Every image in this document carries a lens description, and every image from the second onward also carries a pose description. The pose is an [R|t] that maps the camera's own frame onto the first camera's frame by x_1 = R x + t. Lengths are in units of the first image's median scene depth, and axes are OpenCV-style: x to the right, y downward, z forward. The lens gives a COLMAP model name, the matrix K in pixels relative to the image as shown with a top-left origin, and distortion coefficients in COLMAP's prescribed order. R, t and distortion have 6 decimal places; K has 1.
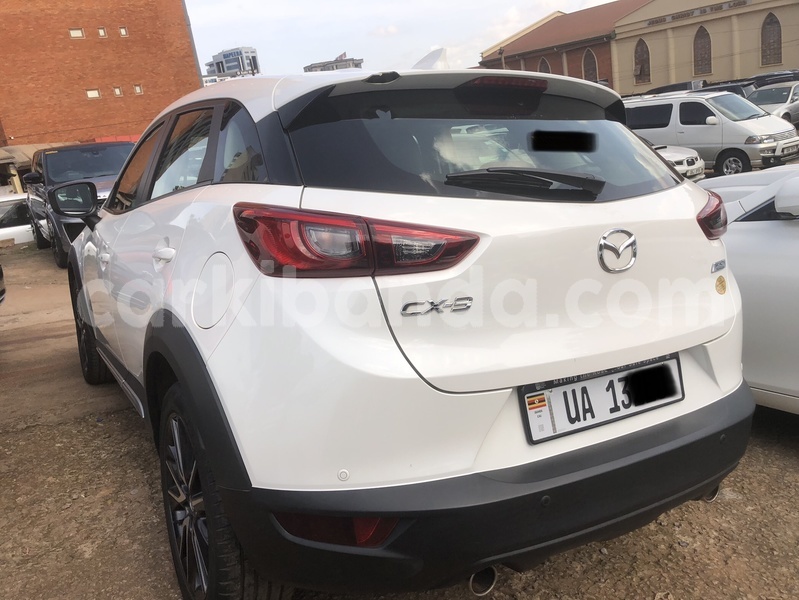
lens RADIAL K [[653.9, 0, 399.5], [0, 653.9, 300.0], [0, 0, 1]] dist [0.019702, -0.002638]
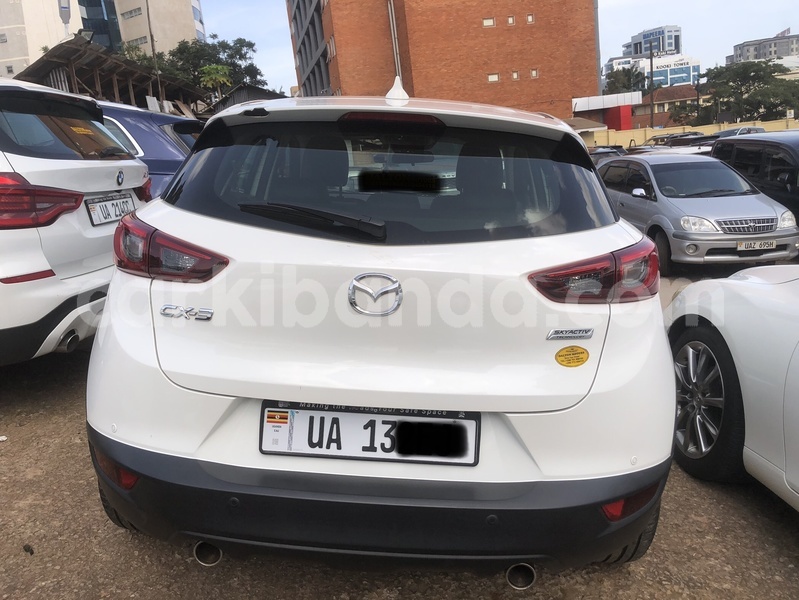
lens RADIAL K [[653.9, 0, 399.5], [0, 653.9, 300.0], [0, 0, 1]] dist [0.019702, -0.002638]
pose [[0.844004, 0.178441, -0.505783, 0.835293], [-0.166682, 0.983602, 0.068873, -0.136220], [0.509779, 0.026176, 0.859907, 0.146513]]
